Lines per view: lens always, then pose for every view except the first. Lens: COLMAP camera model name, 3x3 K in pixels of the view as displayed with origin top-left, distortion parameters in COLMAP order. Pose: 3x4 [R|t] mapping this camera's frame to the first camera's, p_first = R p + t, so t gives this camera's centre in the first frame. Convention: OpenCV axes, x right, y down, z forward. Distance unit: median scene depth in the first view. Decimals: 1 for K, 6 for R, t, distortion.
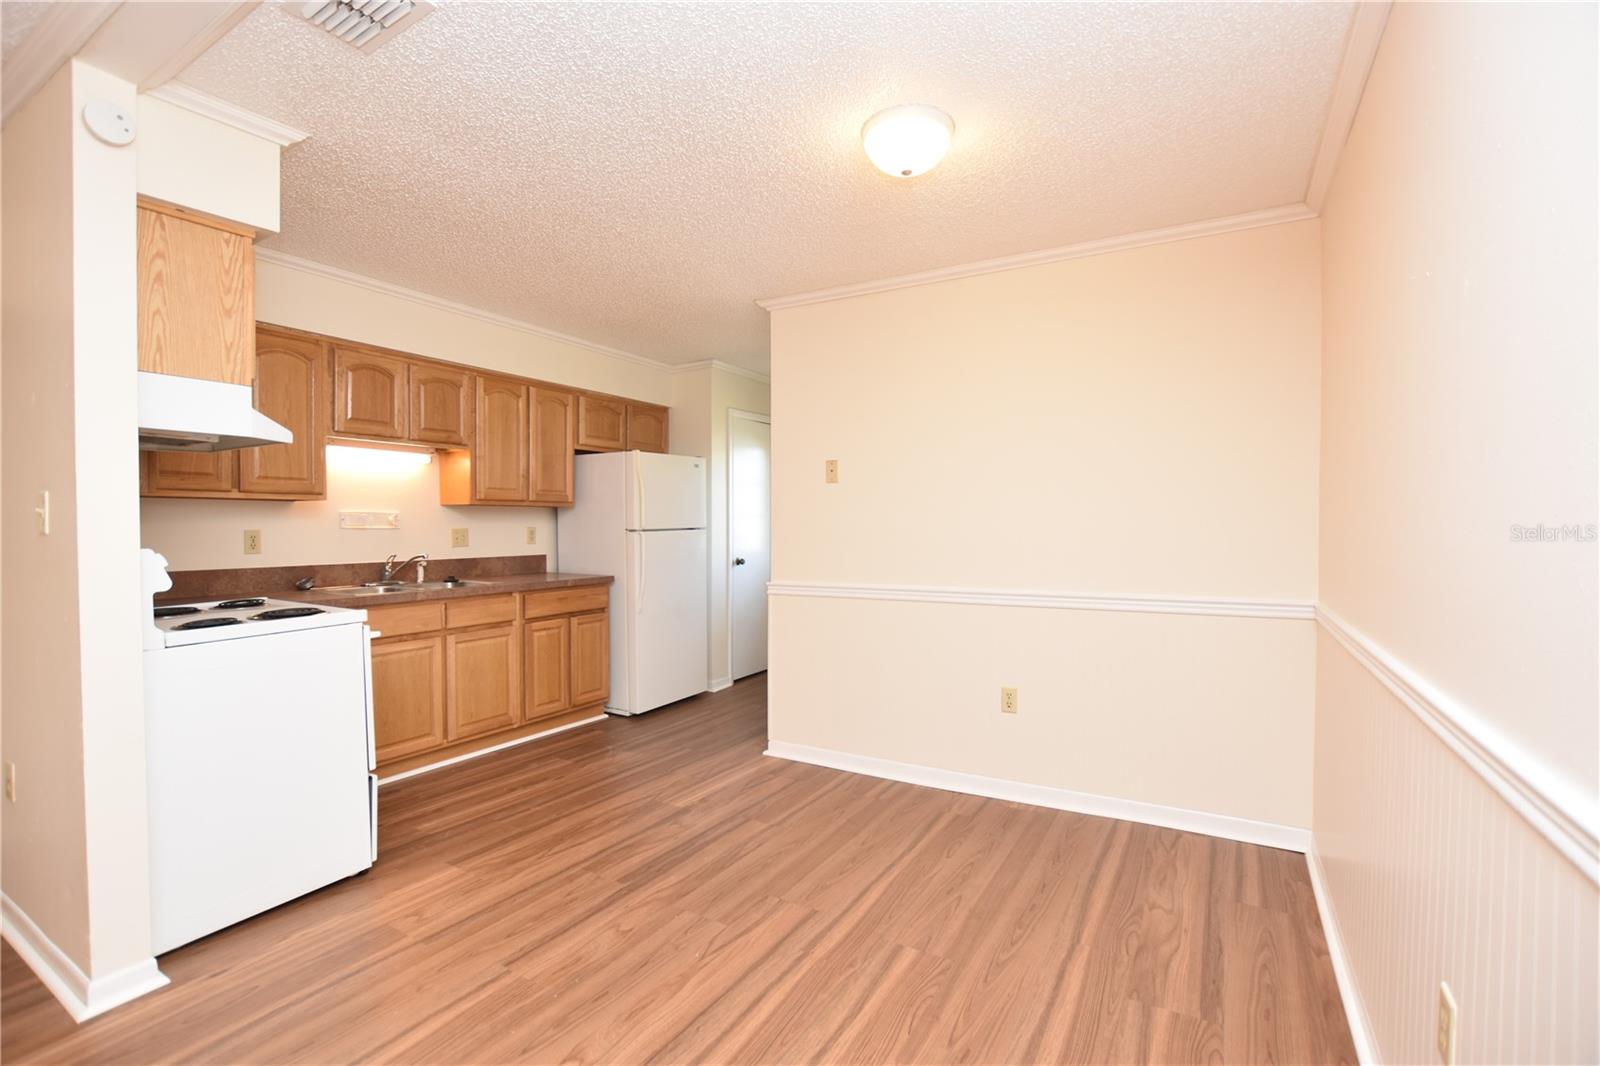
lens RADIAL K [[712.5, 0, 800.0], [0, 712.5, 533.0], [0, 0, 1]] dist [-0.037717, 0.000020]
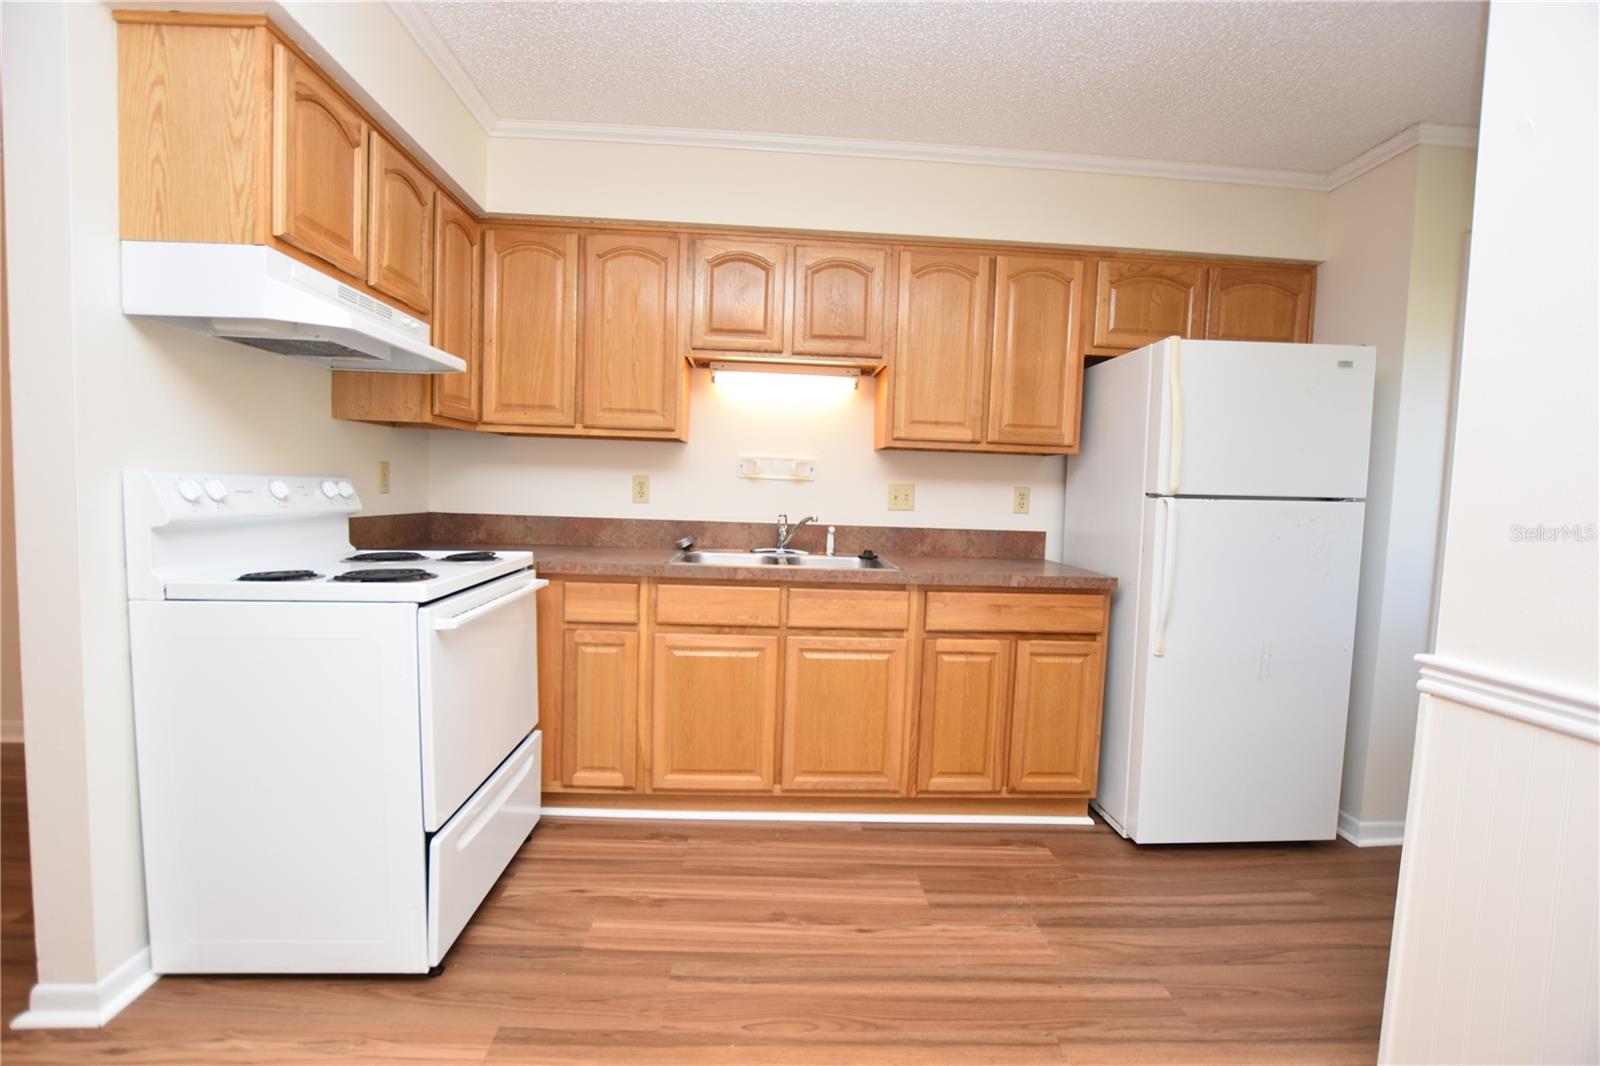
lens RADIAL K [[712.9, 0, 796.2], [0, 712.9, 536.1], [0, 0, 1]] dist [-0.026430, 0.000670]
pose [[0.550581, 0.074905, -0.831414, 0.060374], [-0.045297, 0.997180, 0.059842, 0.008037], [0.833552, 0.004712, 0.552421, 0.589141]]
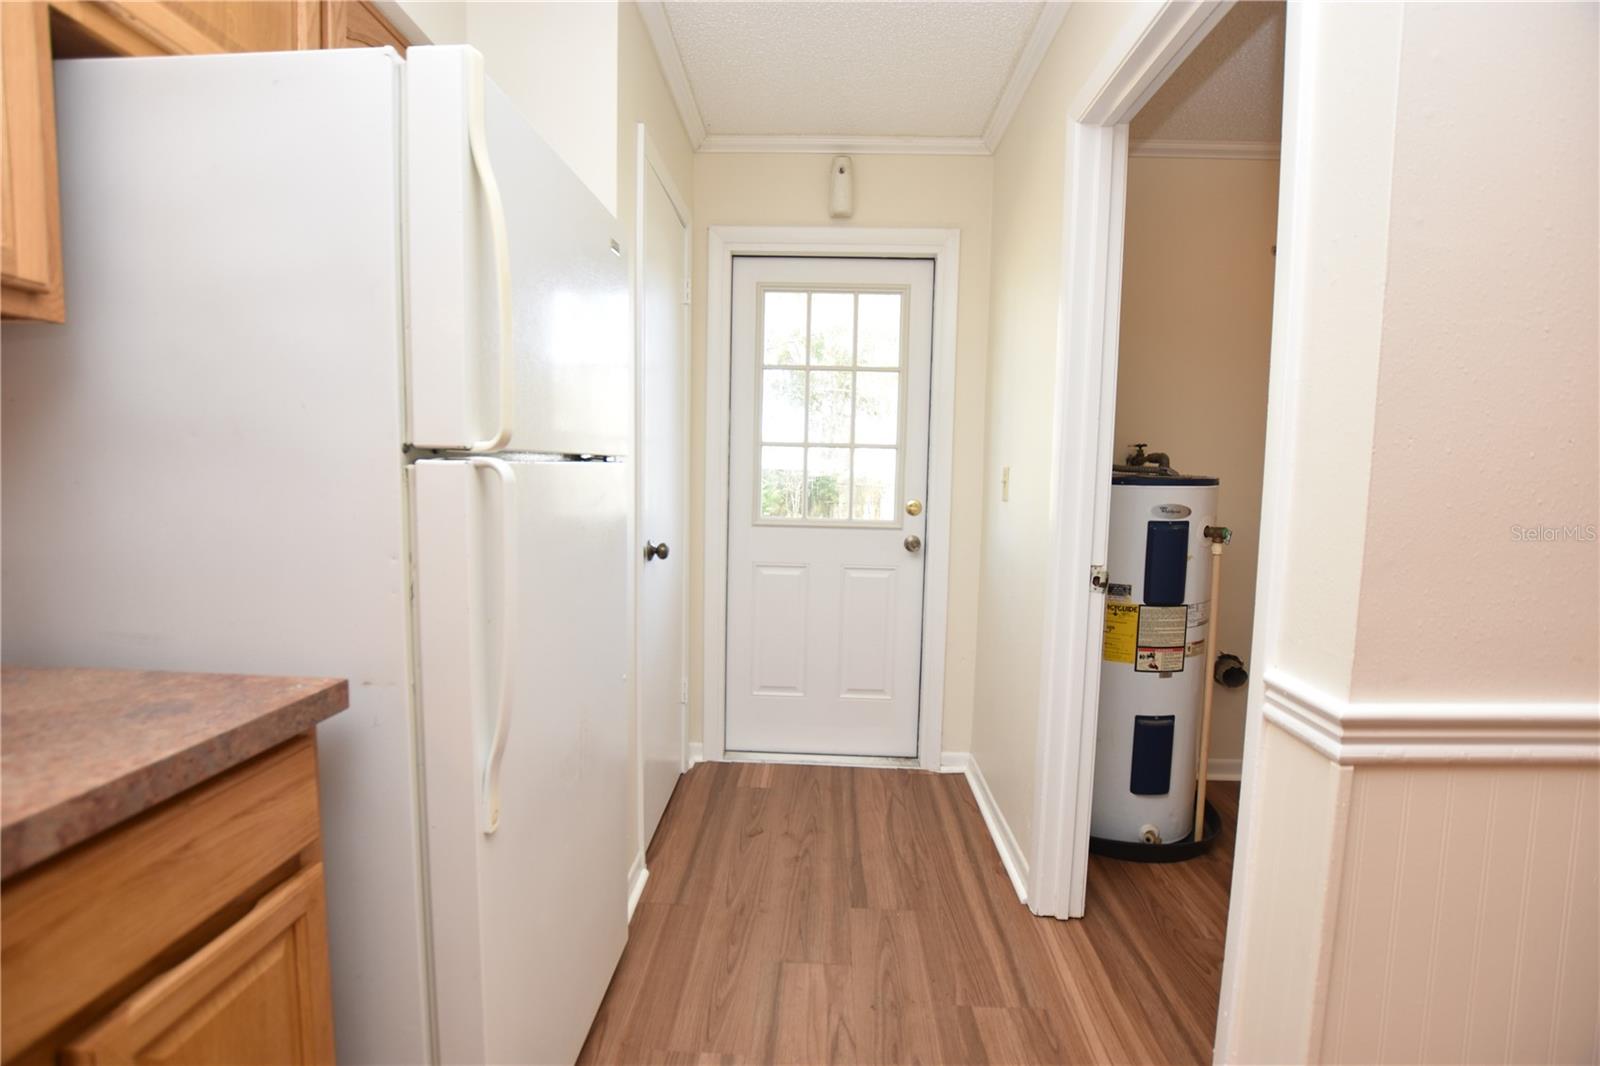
lens RADIAL K [[712.9, 0, 796.2], [0, 712.9, 536.1], [0, 0, 1]] dist [-0.026430, 0.000670]
pose [[0.880401, -0.021544, 0.473740, -0.290754], [-0.015337, 0.997151, 0.073850, 0.004432], [-0.473982, -0.072284, 0.877563, 0.915886]]
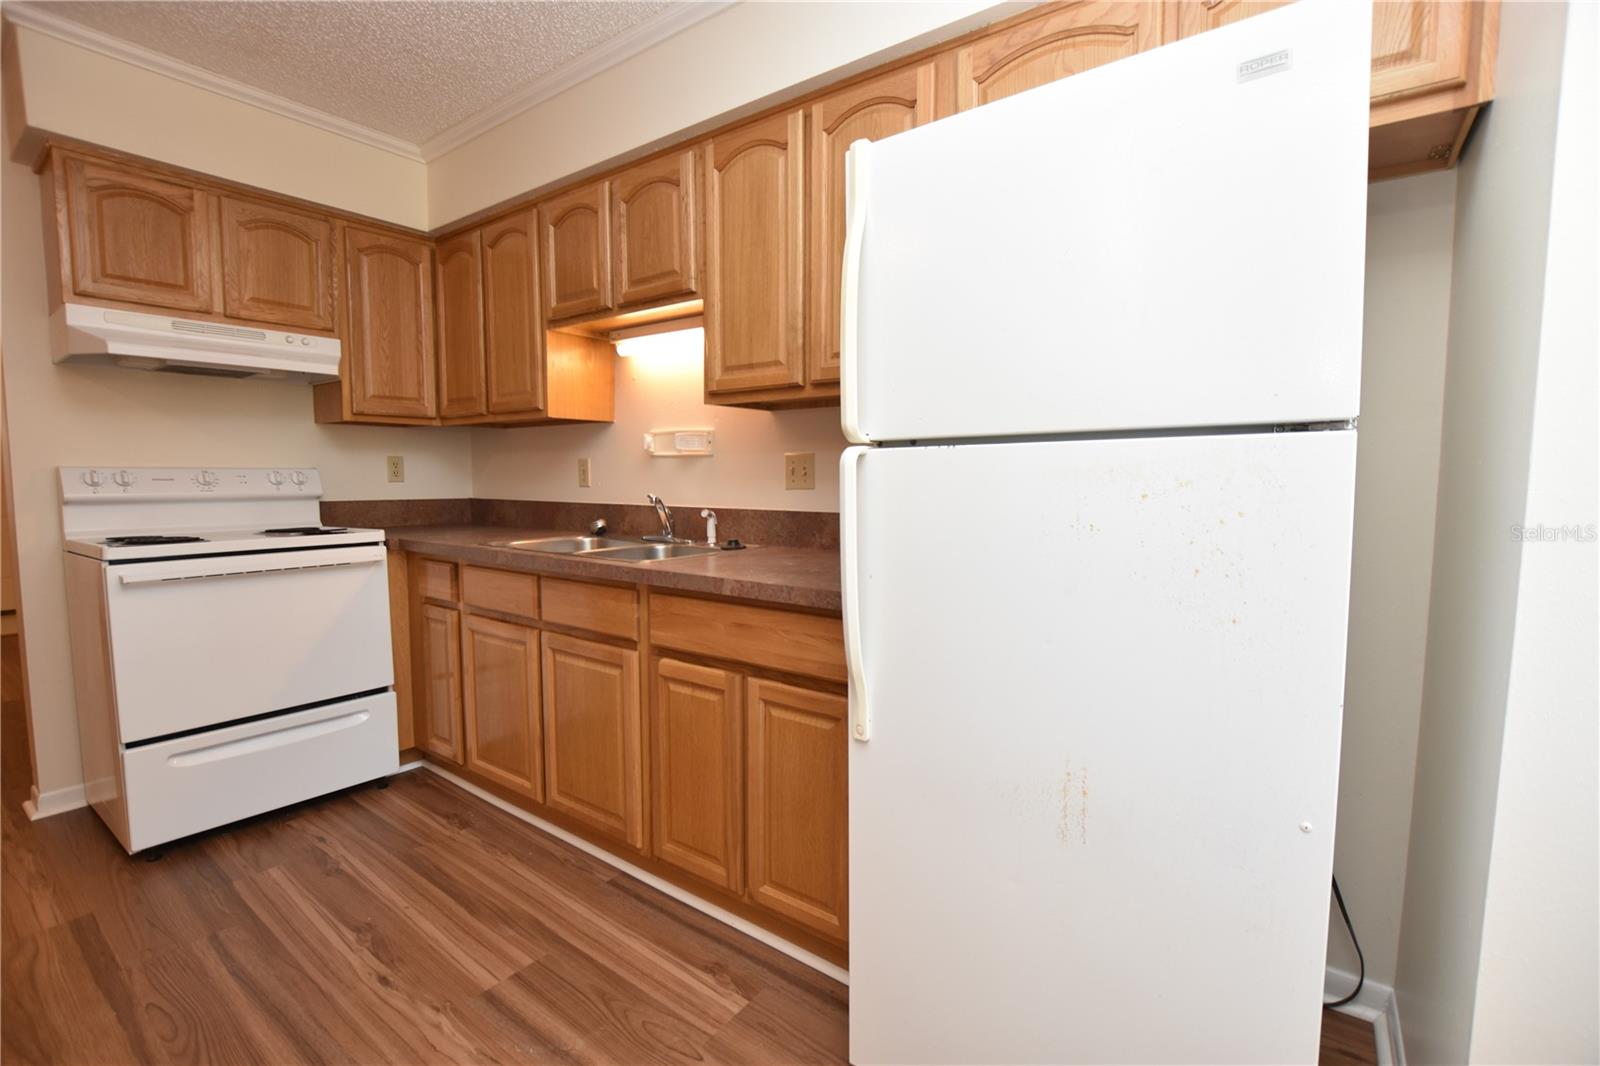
lens RADIAL K [[716.5, 0, 797.2], [0, 716.5, 539.3], [0, 0, 1]] dist [-0.020669, 0.000482]
pose [[-0.108035, 0.087501, -0.990289, 0.059958], [-0.015981, 0.995838, 0.089734, 0.009800], [0.994019, 0.025521, -0.106187, 1.193410]]
